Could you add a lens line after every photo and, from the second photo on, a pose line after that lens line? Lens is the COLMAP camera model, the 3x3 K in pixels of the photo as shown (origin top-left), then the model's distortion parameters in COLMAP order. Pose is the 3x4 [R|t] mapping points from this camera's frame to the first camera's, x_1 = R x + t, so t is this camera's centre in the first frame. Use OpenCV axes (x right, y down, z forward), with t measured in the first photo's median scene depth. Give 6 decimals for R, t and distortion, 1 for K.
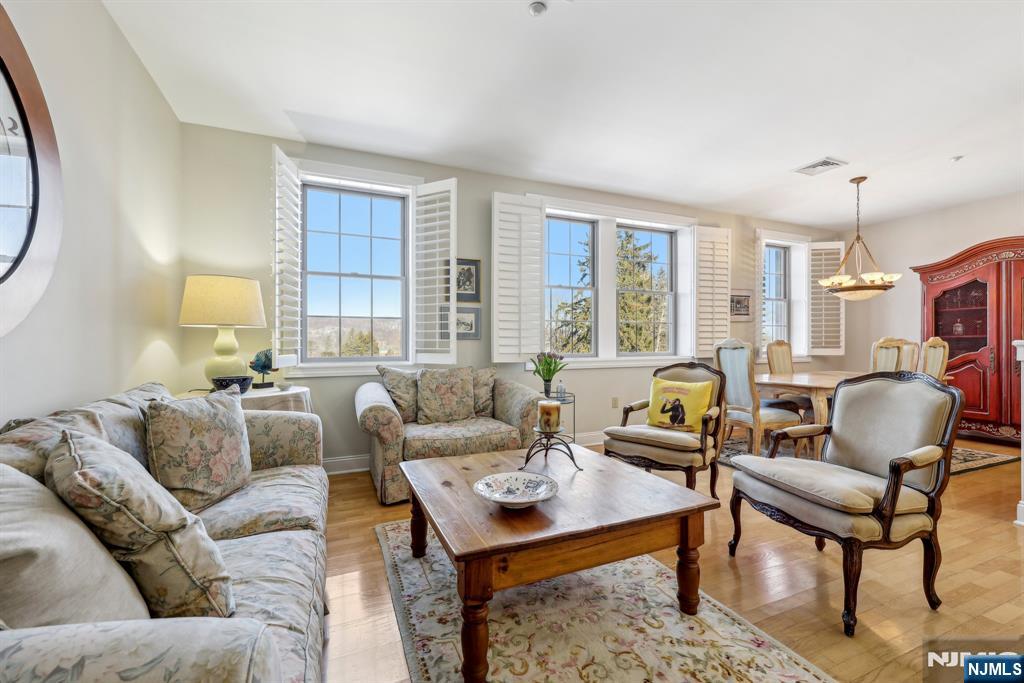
lens RADIAL K [[427.5, 0, 511.3], [0, 427.5, 346.5], [0, 0, 1]] dist [0.002688, 0.000101]
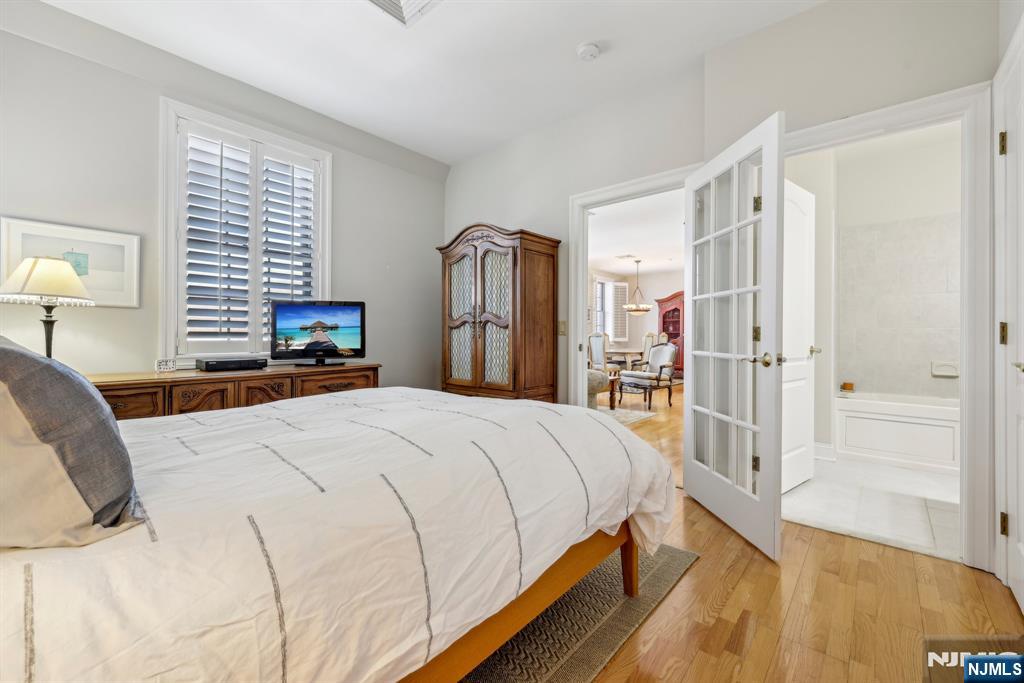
lens RADIAL K [[421.3, 0, 513.3], [0, 421.3, 337.3], [0, 0, 1]] dist [-0.000886, -0.000224]
pose [[0.900101, -0.000724, 0.435681, -0.617729], [0.000594, 1.000000, 0.000436, 0.002028], [-0.435681, -0.000133, 0.900101, -0.584353]]
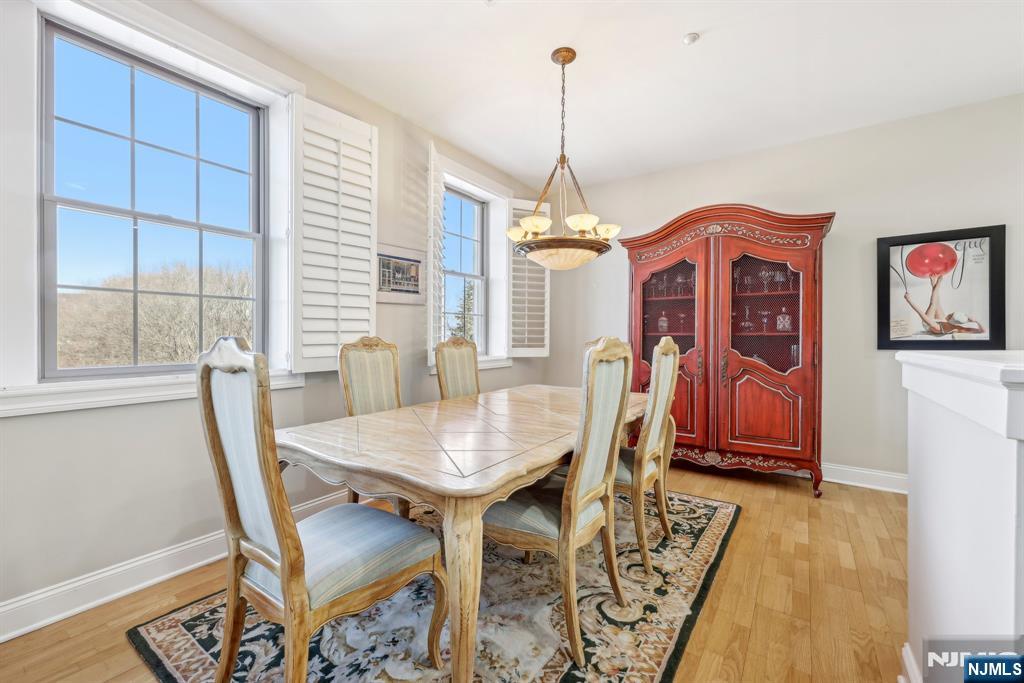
lens RADIAL K [[421.3, 0, 513.3], [0, 421.3, 337.3], [0, 0, 1]] dist [-0.000886, -0.000224]
pose [[0.848405, 0.005509, 0.529318, 0.396954], [-0.006231, 0.999980, -0.000420, -0.015071], [-0.529310, -0.002942, 0.848423, 0.483611]]
